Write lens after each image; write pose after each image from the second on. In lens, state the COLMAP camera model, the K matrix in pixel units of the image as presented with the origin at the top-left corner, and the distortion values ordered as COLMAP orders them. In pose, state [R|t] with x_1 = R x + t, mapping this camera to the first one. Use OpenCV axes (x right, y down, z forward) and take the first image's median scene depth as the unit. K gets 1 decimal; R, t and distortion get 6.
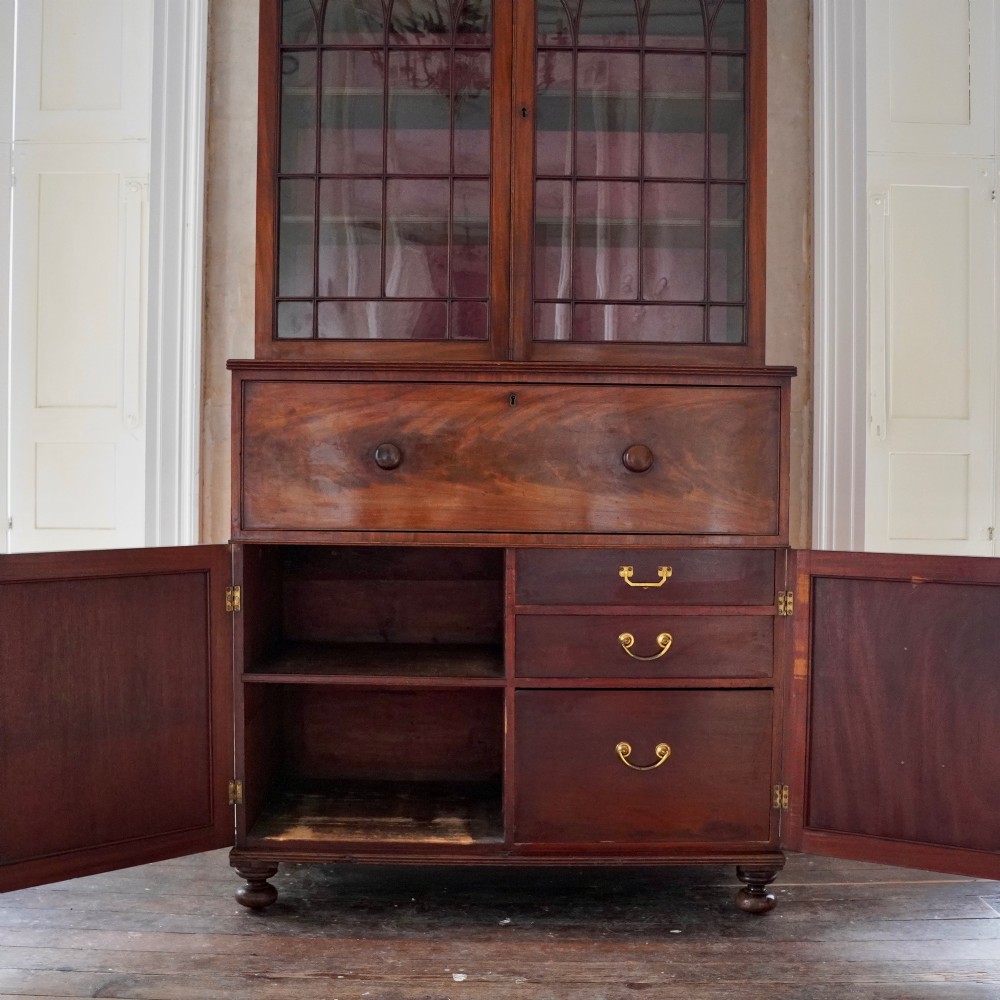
lens RADIAL K [[1311.2, 0, 501.1], [0, 1311.2, 513.1], [0, 0, 1]] dist [-0.166497, 0.157362]
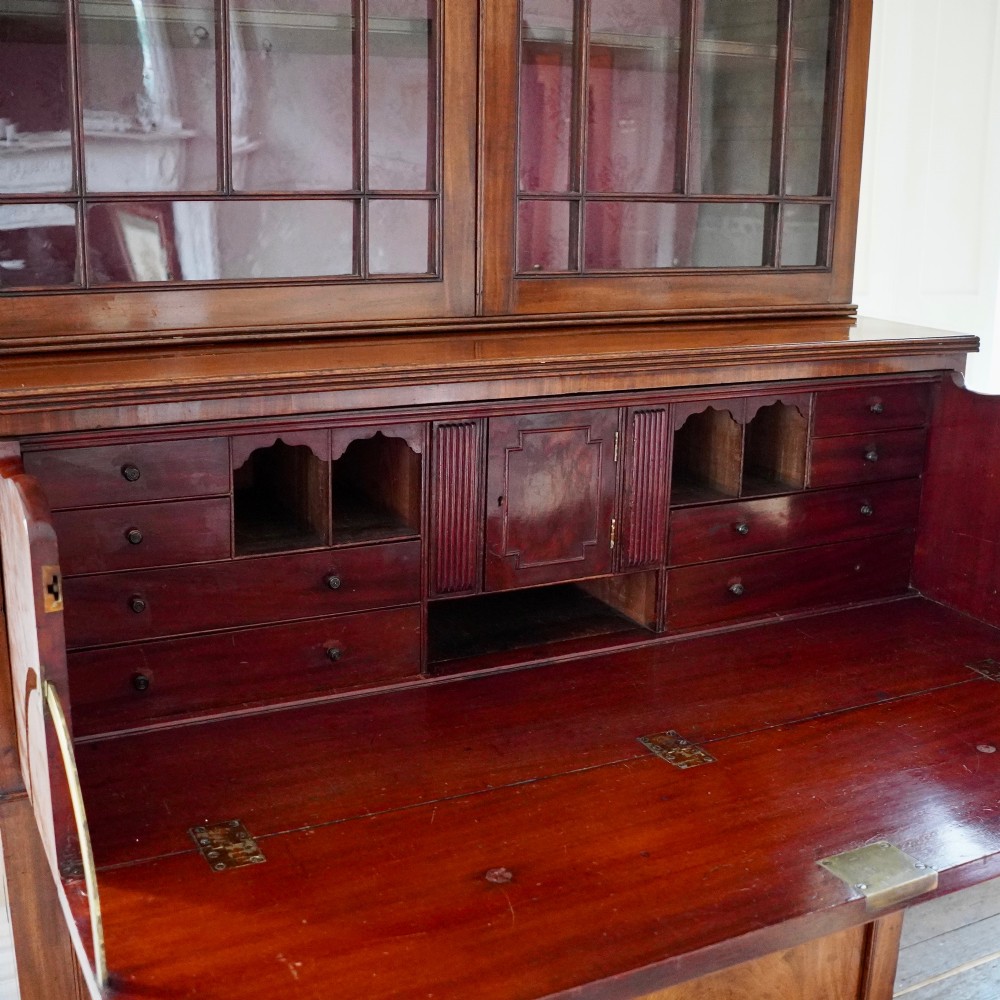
lens RADIAL K [[1311.2, 0, 501.1], [0, 1311.2, 513.1], [0, 0, 1]] dist [-0.166497, 0.157362]
pose [[0.893149, -0.111165, 0.435807, -0.218141], [0.008164, 0.972821, 0.231415, -0.159890], [-0.449687, -0.203130, 0.869781, 0.528973]]
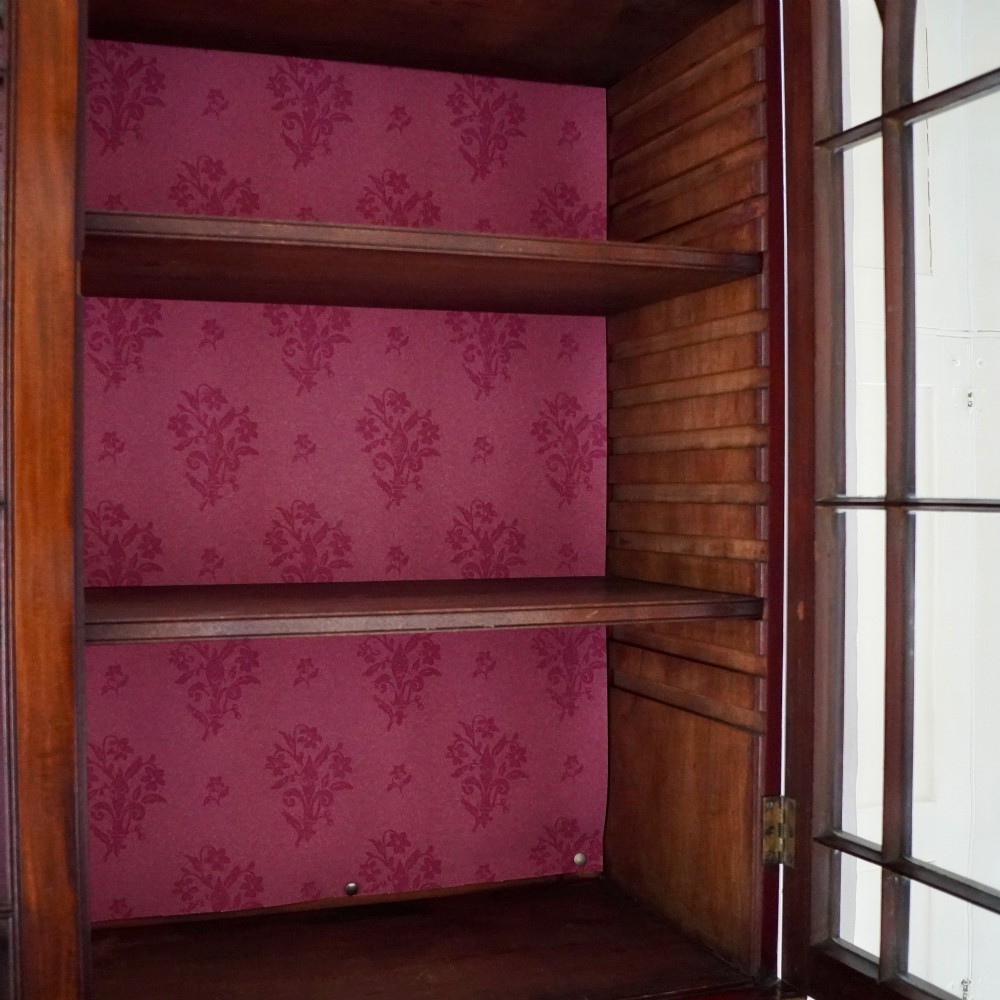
lens RADIAL K [[1311.2, 0, 501.1], [0, 1311.2, 513.1], [0, 0, 1]] dist [-0.166497, 0.157362]
pose [[0.944820, -0.018720, 0.327055, 0.003199], [0.024601, 0.999601, -0.013854, -0.250157], [-0.326666, 0.021136, 0.944904, 0.674617]]
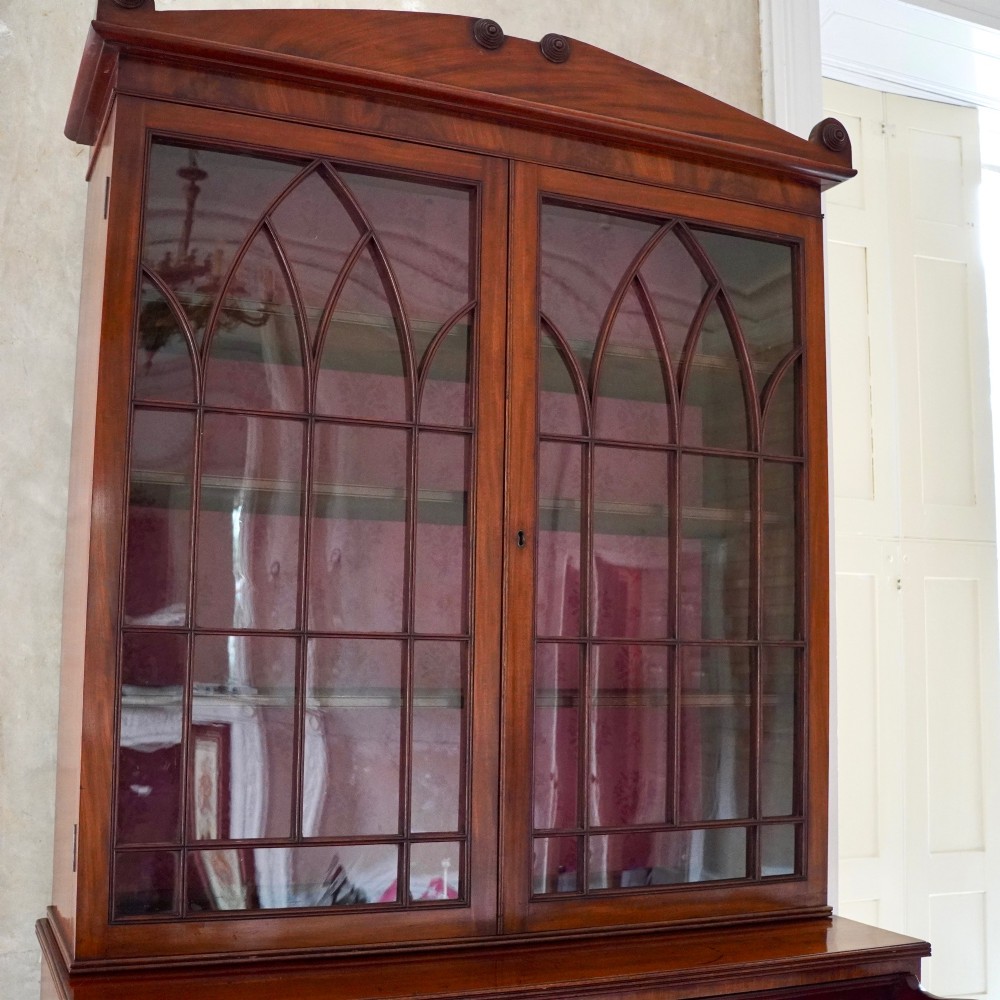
lens RADIAL K [[1311.2, 0, 501.1], [0, 1311.2, 513.1], [0, 0, 1]] dist [-0.166497, 0.157362]
pose [[0.919060, 0.046747, 0.391336, -0.243630], [0.006364, 0.991051, -0.133332, -0.234021], [-0.394067, 0.125030, 0.910538, 0.408527]]
